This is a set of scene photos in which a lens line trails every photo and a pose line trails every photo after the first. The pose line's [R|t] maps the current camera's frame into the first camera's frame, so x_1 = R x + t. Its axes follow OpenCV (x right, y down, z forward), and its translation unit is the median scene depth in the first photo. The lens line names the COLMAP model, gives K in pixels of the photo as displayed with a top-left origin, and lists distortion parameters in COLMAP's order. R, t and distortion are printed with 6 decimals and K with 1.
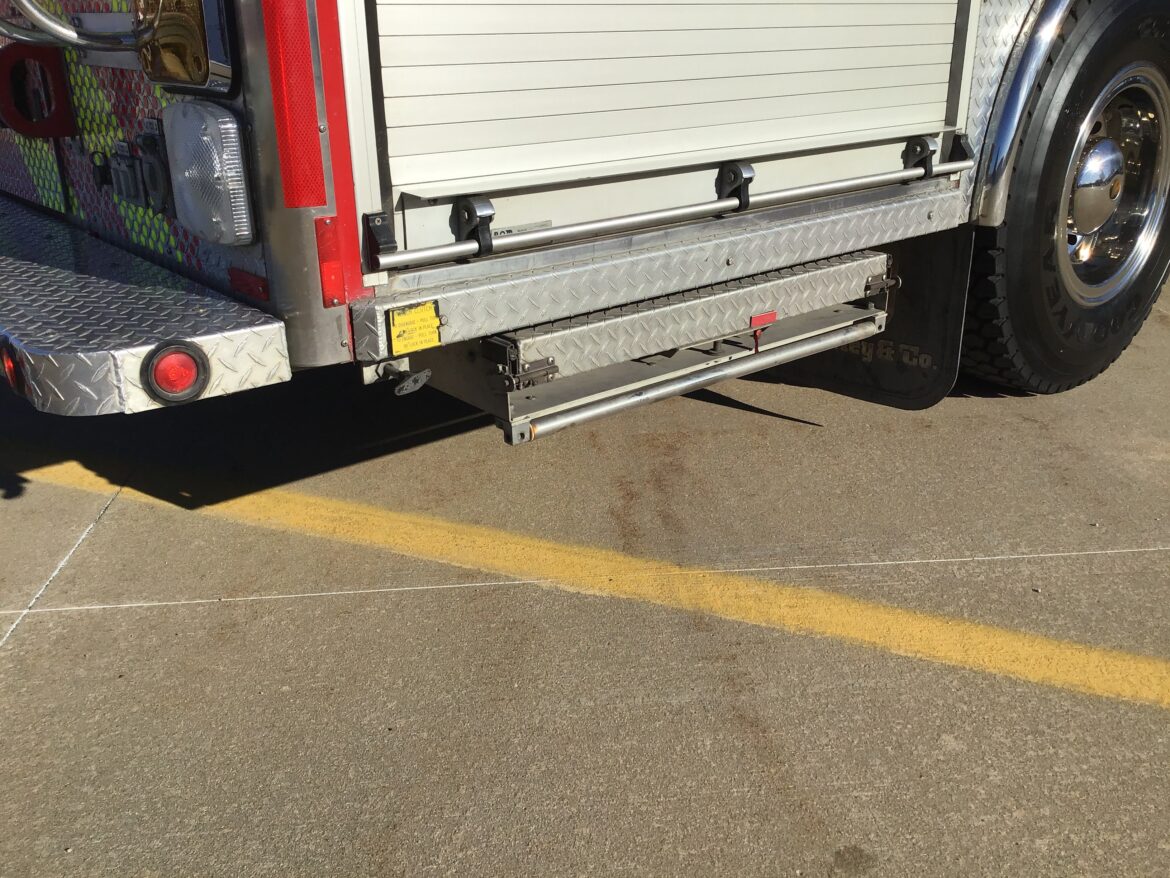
lens RADIAL K [[1076.6, 0, 581.5], [0, 1076.6, 438.4], [0, 0, 1]] dist [0.046034, 0.000000]
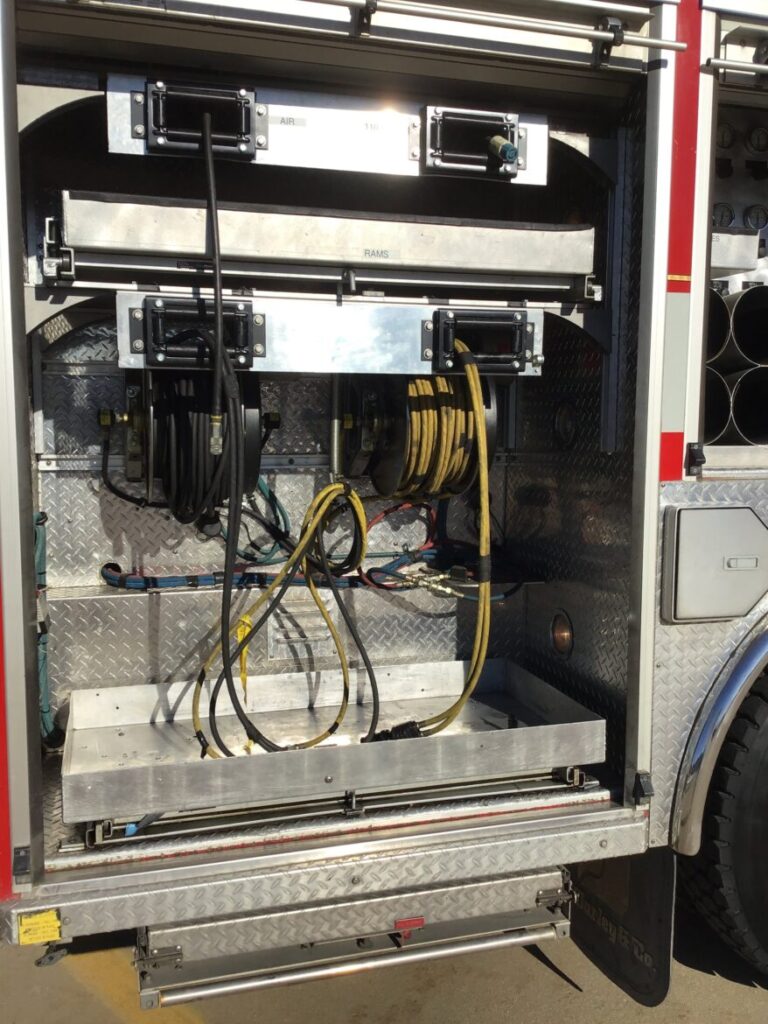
lens RADIAL K [[942.3, 0, 384.5], [0, 942.3, 499.8], [0, 0, 1]] dist [0.046034, 0.000000]
pose [[0.912945, 0.044623, -0.405636, 0.682679], [-0.159592, 0.953880, -0.254251, -0.352870], [0.375583, 0.296854, 0.877961, -0.120264]]
